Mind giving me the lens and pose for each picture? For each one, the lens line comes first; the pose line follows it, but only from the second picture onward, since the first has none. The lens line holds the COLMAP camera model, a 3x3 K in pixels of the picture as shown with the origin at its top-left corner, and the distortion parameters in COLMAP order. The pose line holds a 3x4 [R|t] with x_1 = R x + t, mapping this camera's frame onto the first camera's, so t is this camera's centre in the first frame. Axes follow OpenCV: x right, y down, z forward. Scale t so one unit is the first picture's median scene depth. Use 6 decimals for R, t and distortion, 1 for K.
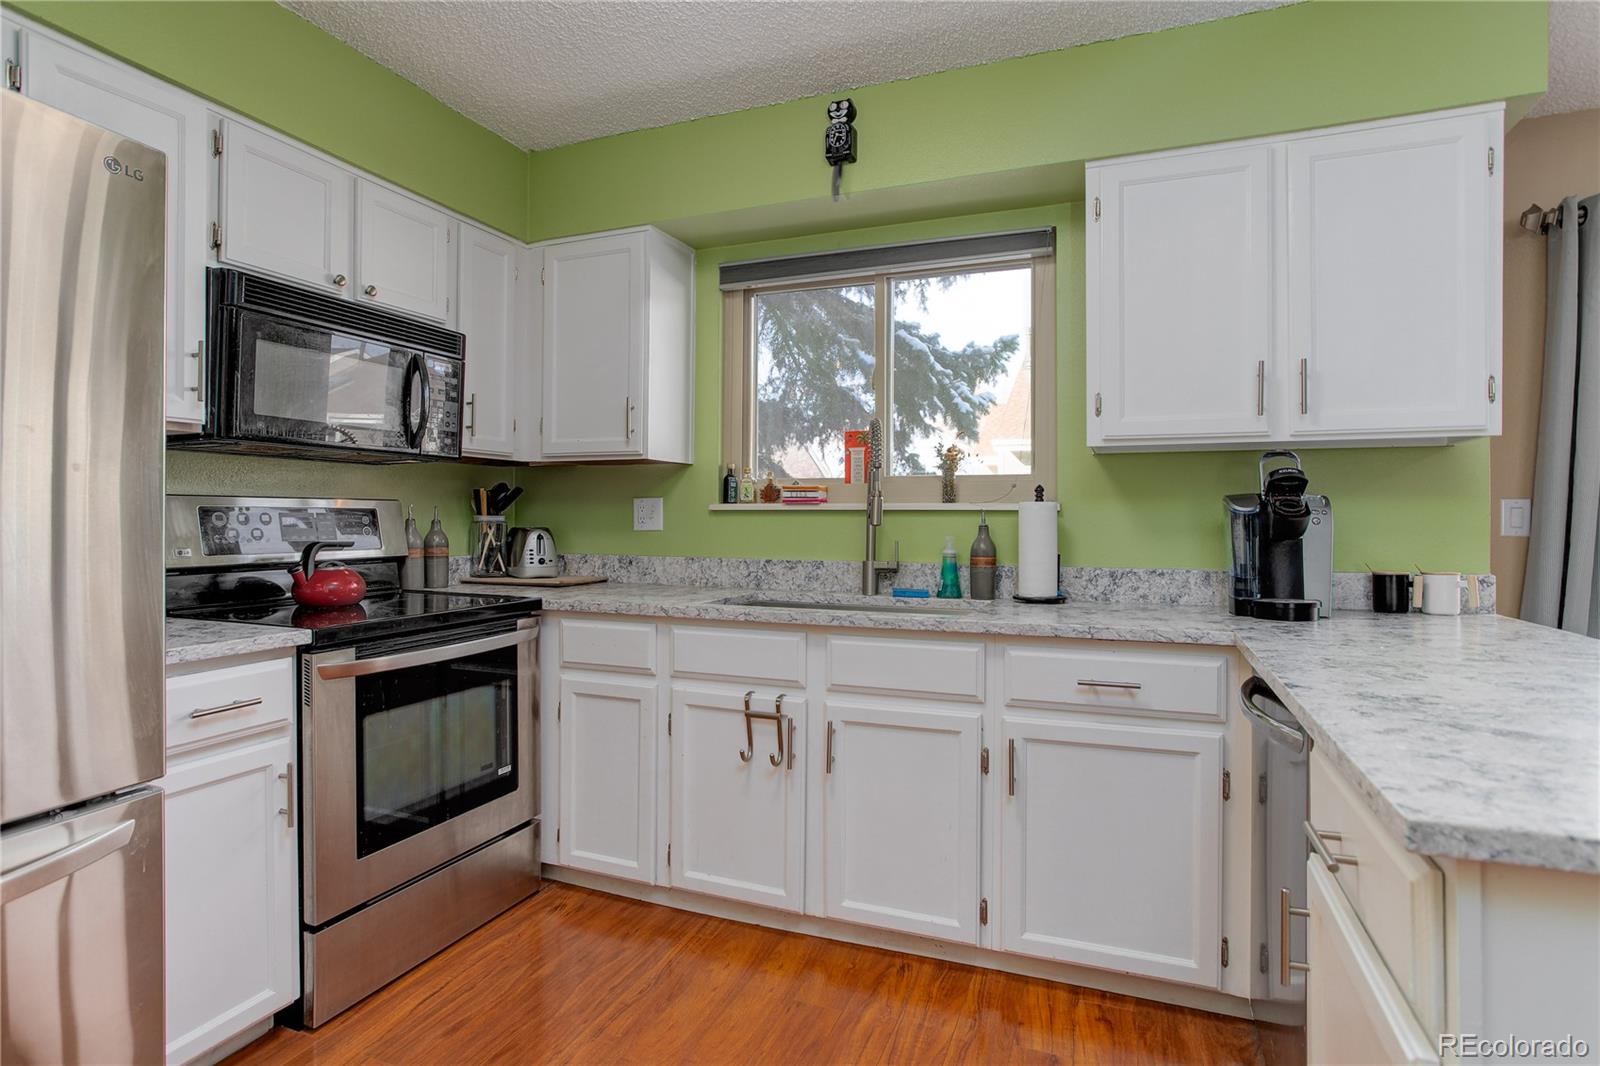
lens RADIAL K [[841.3, 0, 786.7], [0, 841.3, 517.9], [0, 0, 1]] dist [-0.060008, 0.044463]
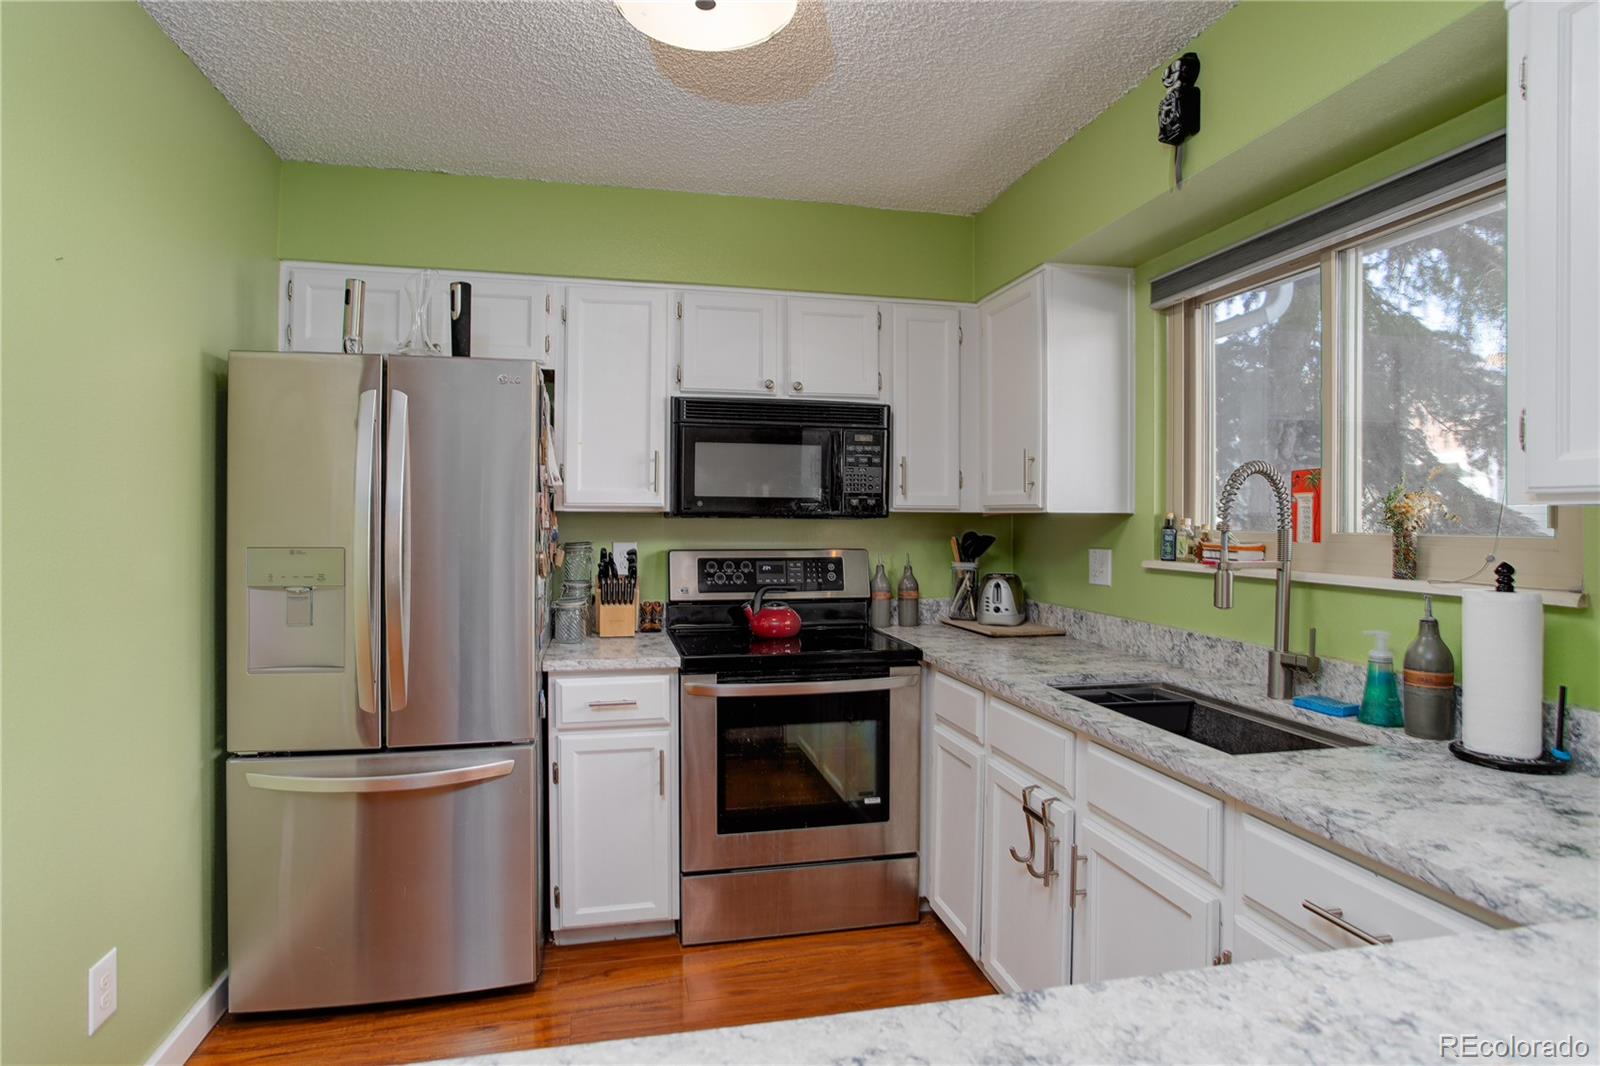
lens RADIAL K [[841.3, 0, 786.7], [0, 841.3, 517.9], [0, 0, 1]] dist [-0.060008, 0.044463]
pose [[0.564009, -0.002205, -0.825766, 0.467508], [-0.002923, 0.999985, -0.004666, -0.062681], [0.825764, 0.005045, 0.563994, 0.244972]]
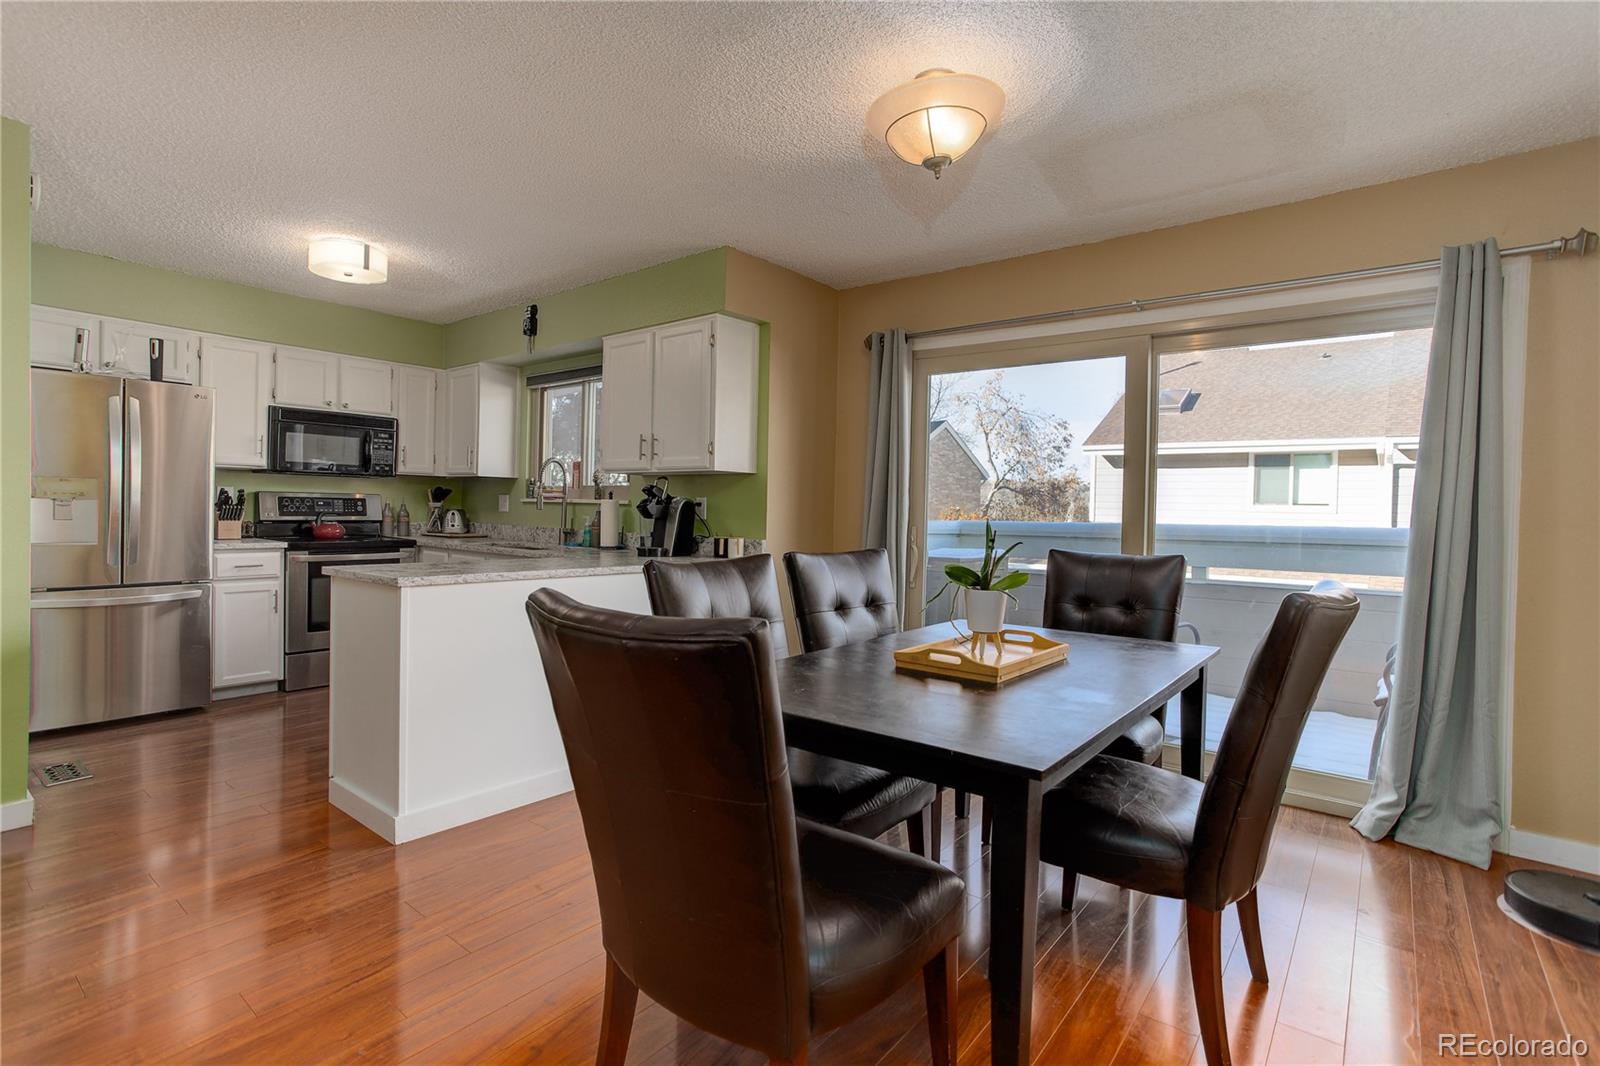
lens RADIAL K [[780.9, 0, 778.0], [0, 780.9, 513.2], [0, 0, 1]] dist [-0.050546, 0.028854]
pose [[0.948796, 0.019642, -0.315277, 1.203481], [-0.019201, 0.999805, 0.004507, -0.001858], [0.315304, 0.001778, 0.948989, -0.612013]]
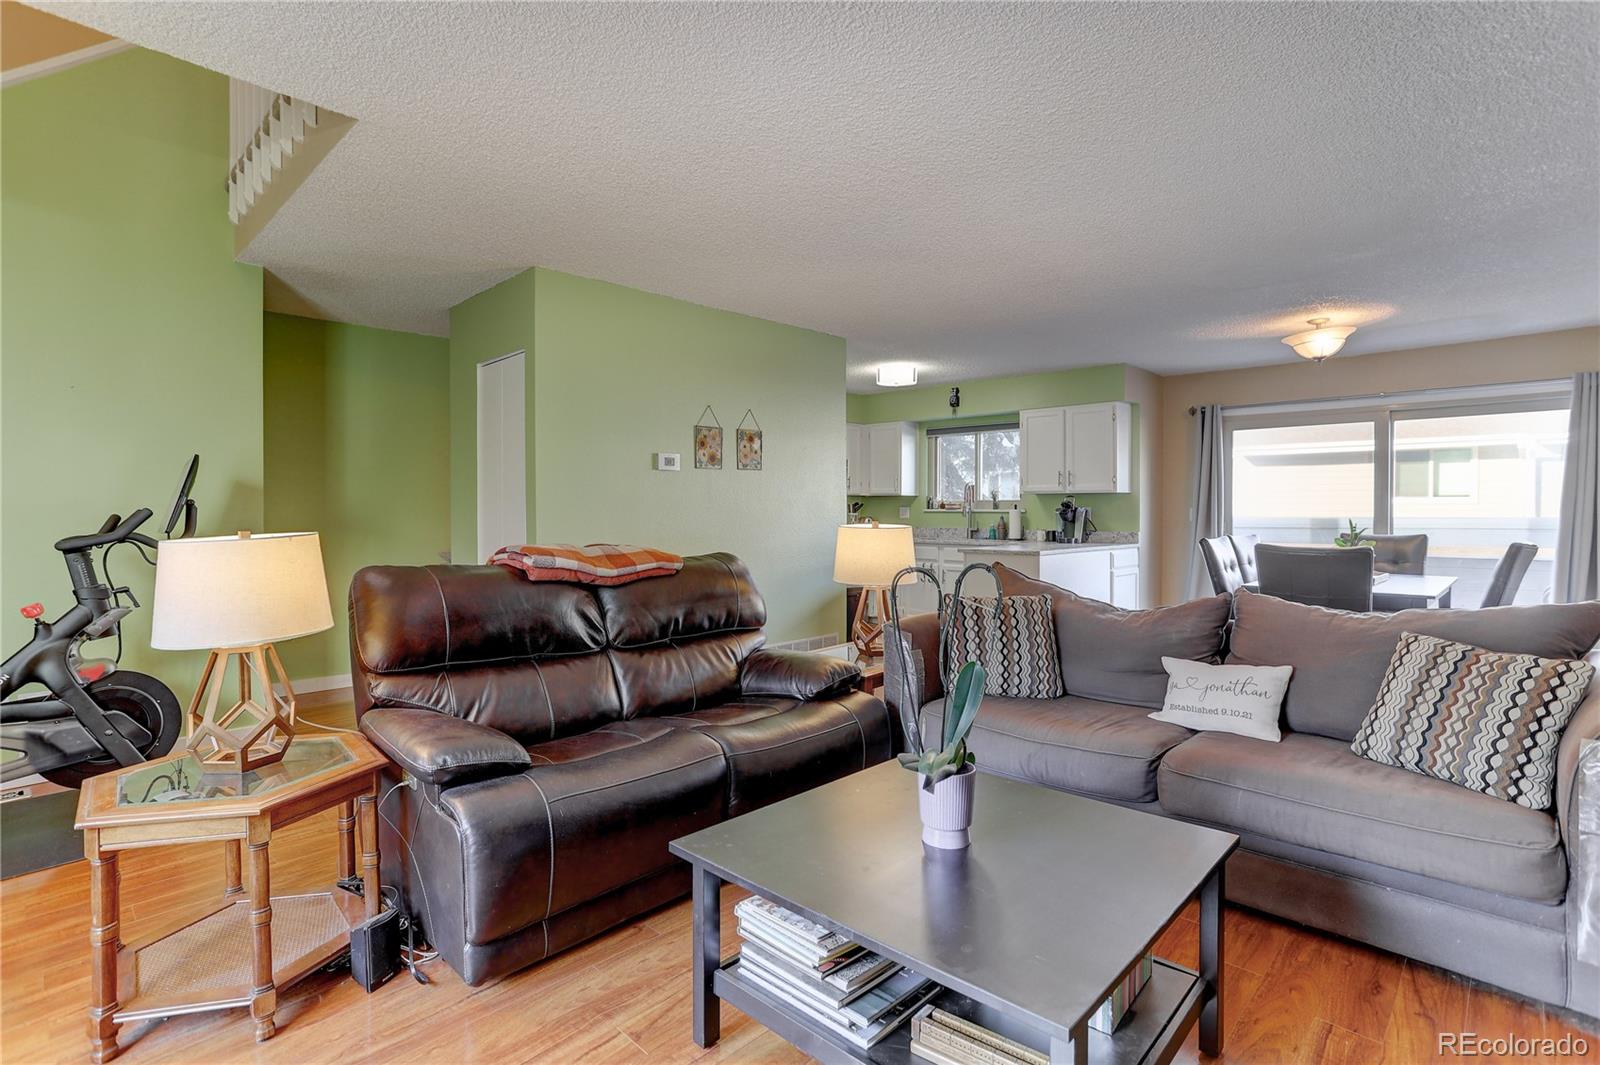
lens RADIAL K [[780.9, 0, 778.0], [0, 780.9, 512.7], [0, 0, 1]] dist [-0.050546, 0.028854]
pose [[0.912379, -0.000573, -0.409347, 0.655008], [0.002474, 0.999988, 0.004114, -0.019831], [0.409340, -0.004766, 0.912369, -1.996298]]
